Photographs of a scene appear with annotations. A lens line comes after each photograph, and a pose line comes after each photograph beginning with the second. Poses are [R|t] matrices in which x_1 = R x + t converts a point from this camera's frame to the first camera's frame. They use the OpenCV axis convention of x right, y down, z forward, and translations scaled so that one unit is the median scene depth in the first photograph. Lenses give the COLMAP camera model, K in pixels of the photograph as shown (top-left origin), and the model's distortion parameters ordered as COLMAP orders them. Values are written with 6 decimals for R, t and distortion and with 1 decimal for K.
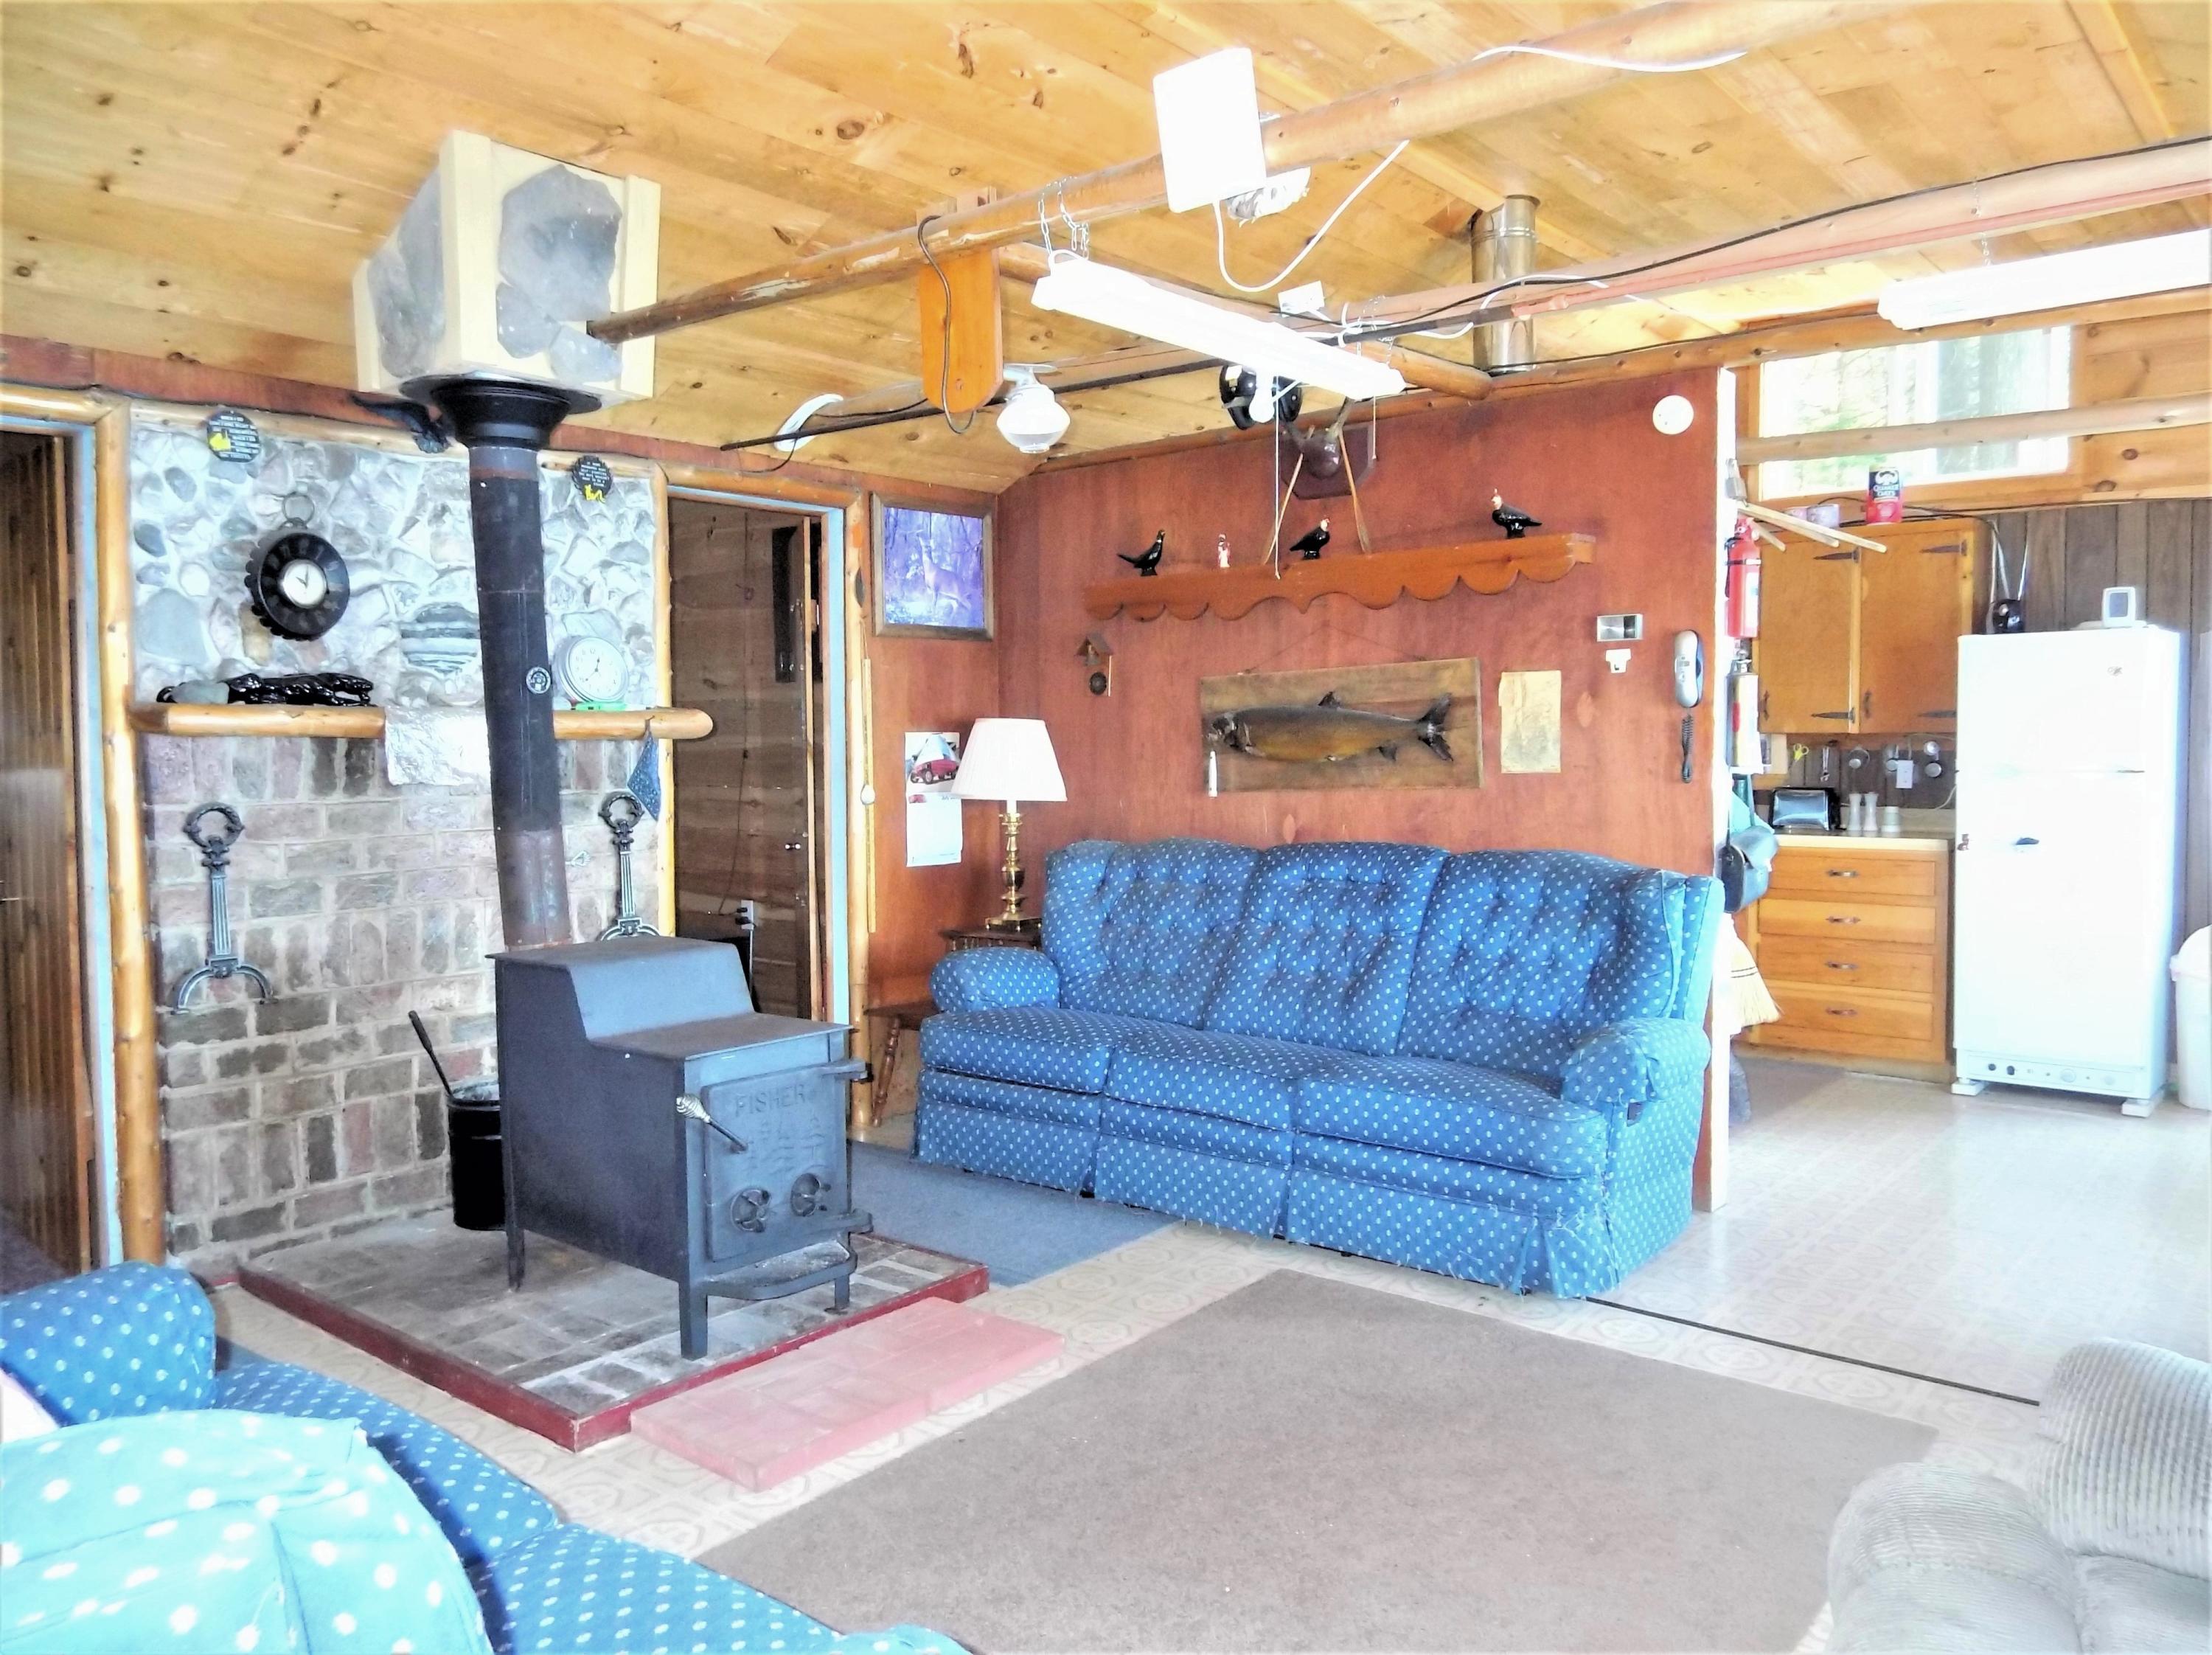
lens RADIAL K [[1635.9, 0, 1106.0], [0, 1635.9, 827.5], [0, 0, 1]] dist [-0.009922, -0.003296]
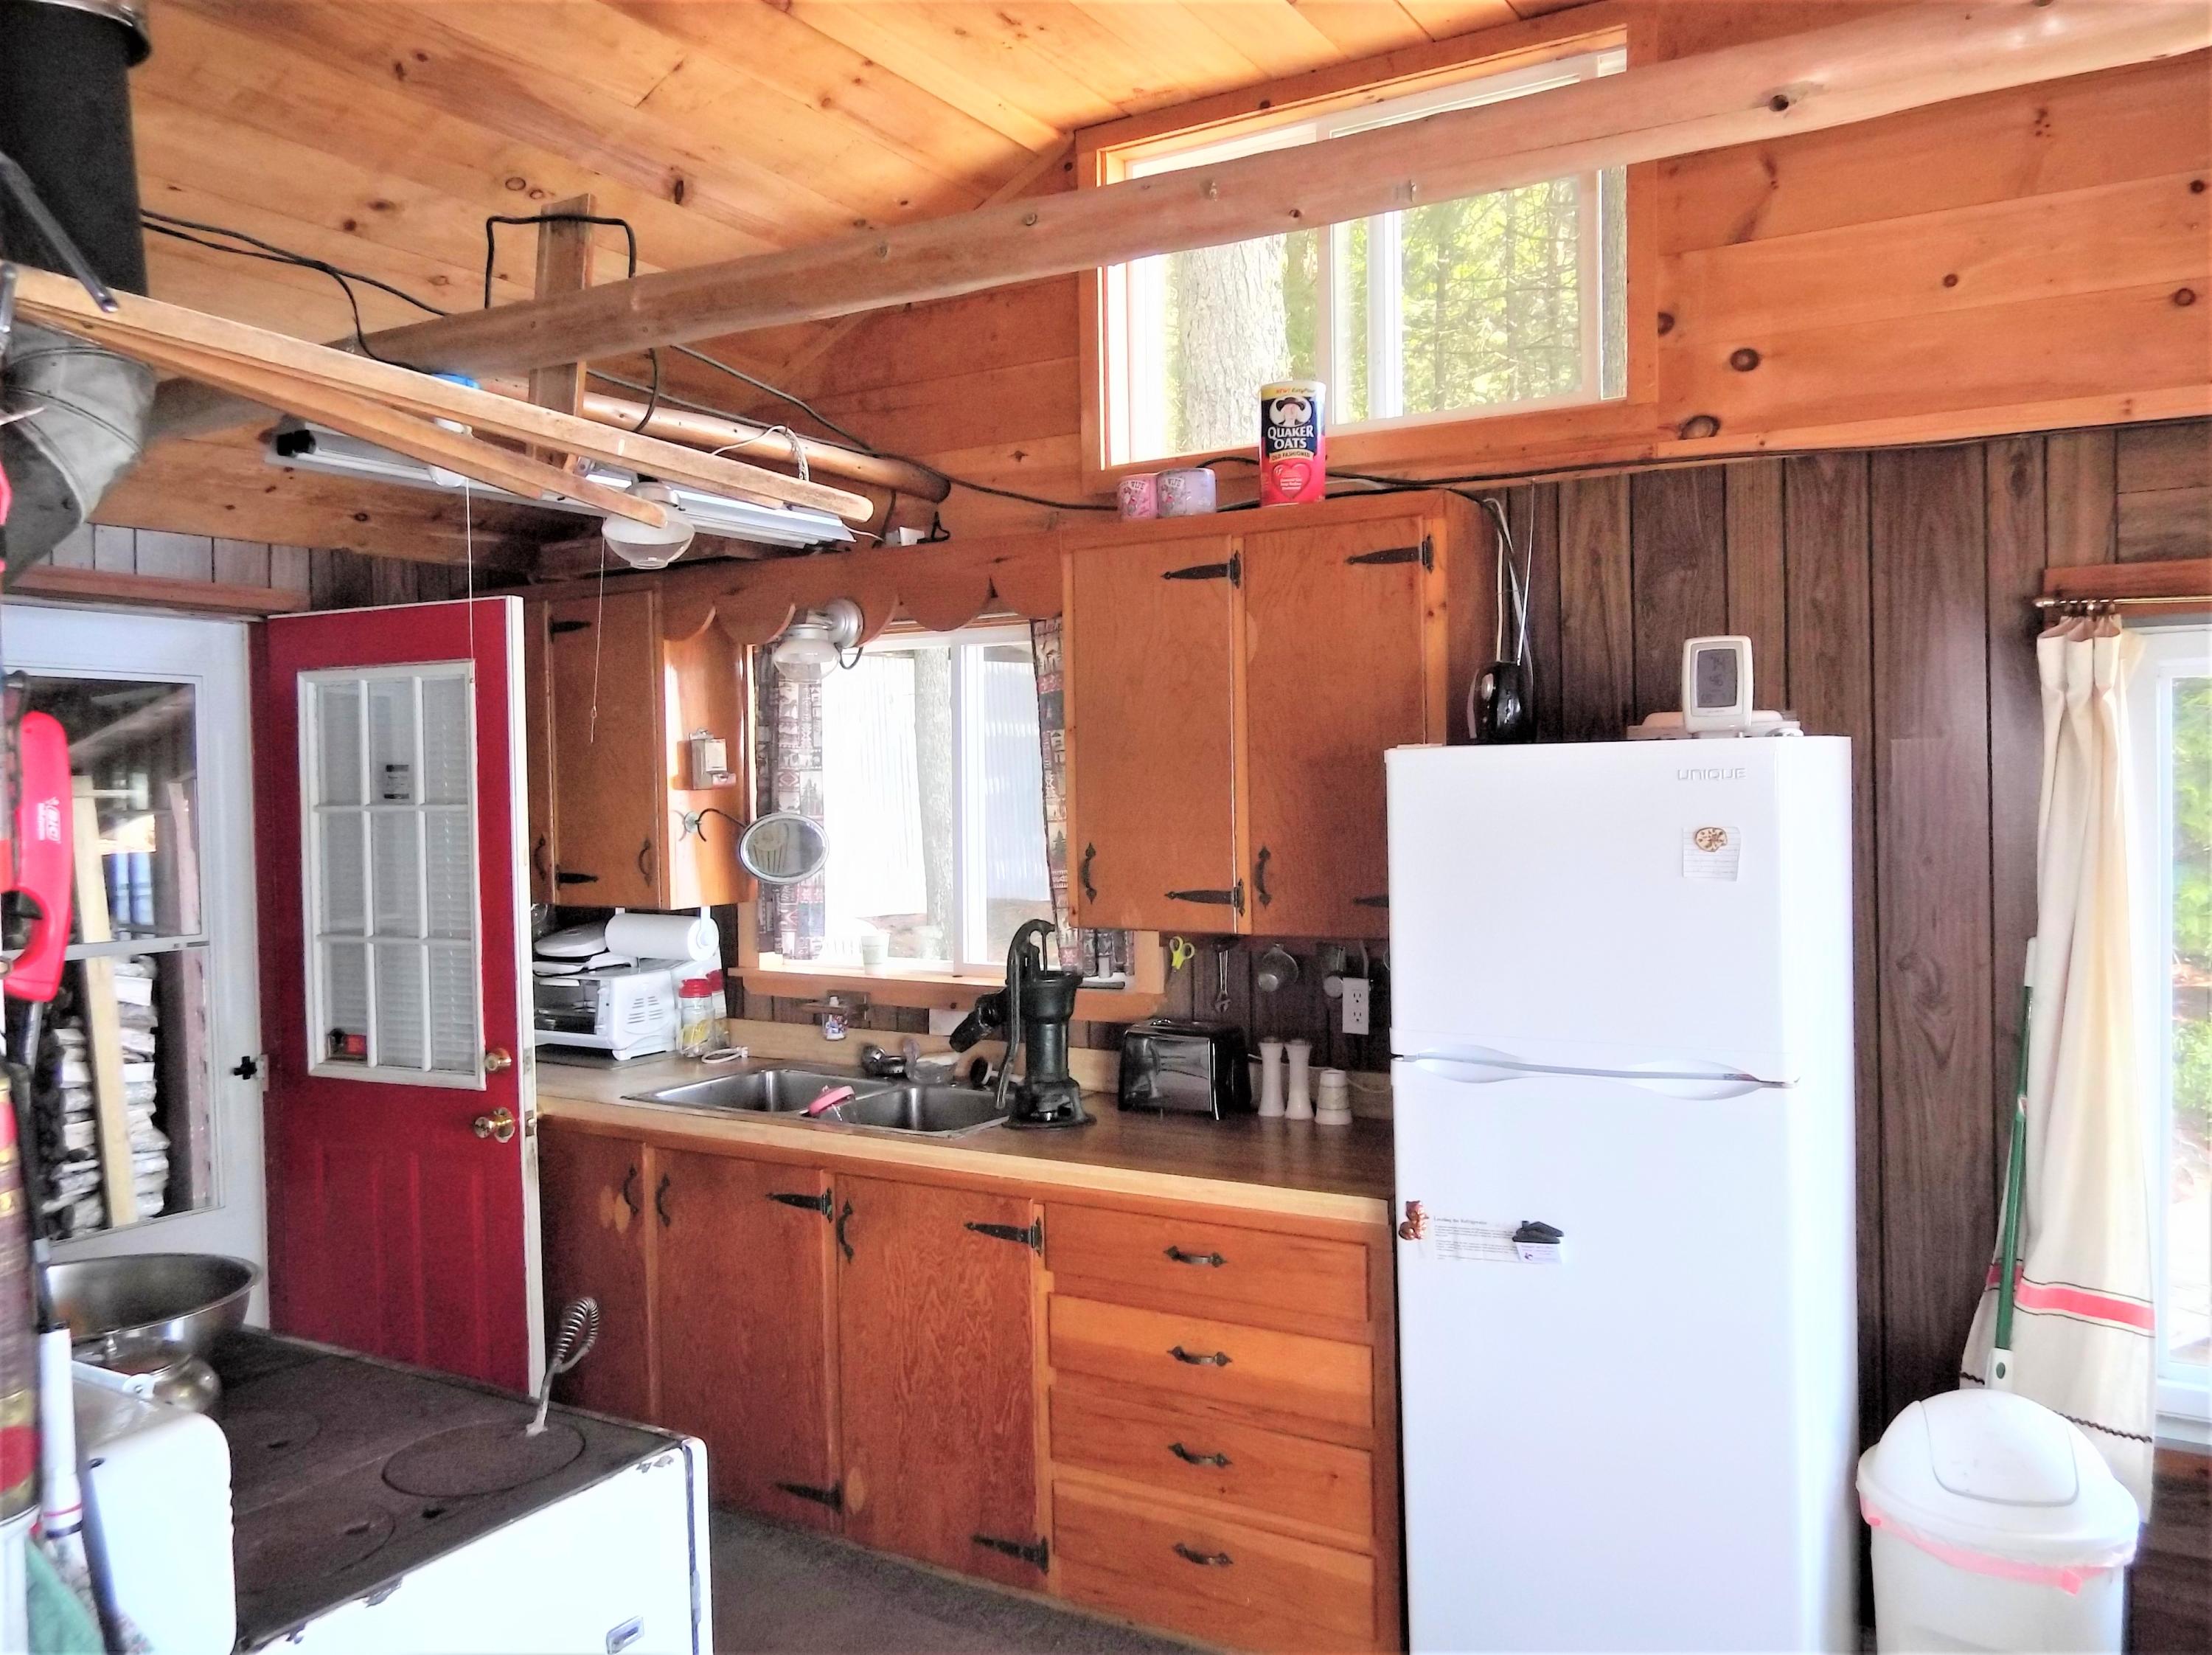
lens RADIAL K [[1654.5, 0, 1106.0], [0, 1654.5, 827.5], [0, 0, 1]] dist [-0.006941, 0.000623]
pose [[0.987551, -0.019853, 0.156040, 0.482403], [0.023949, 0.999415, -0.024416, -0.110740], [-0.155464, 0.027849, 0.987449, 0.730844]]
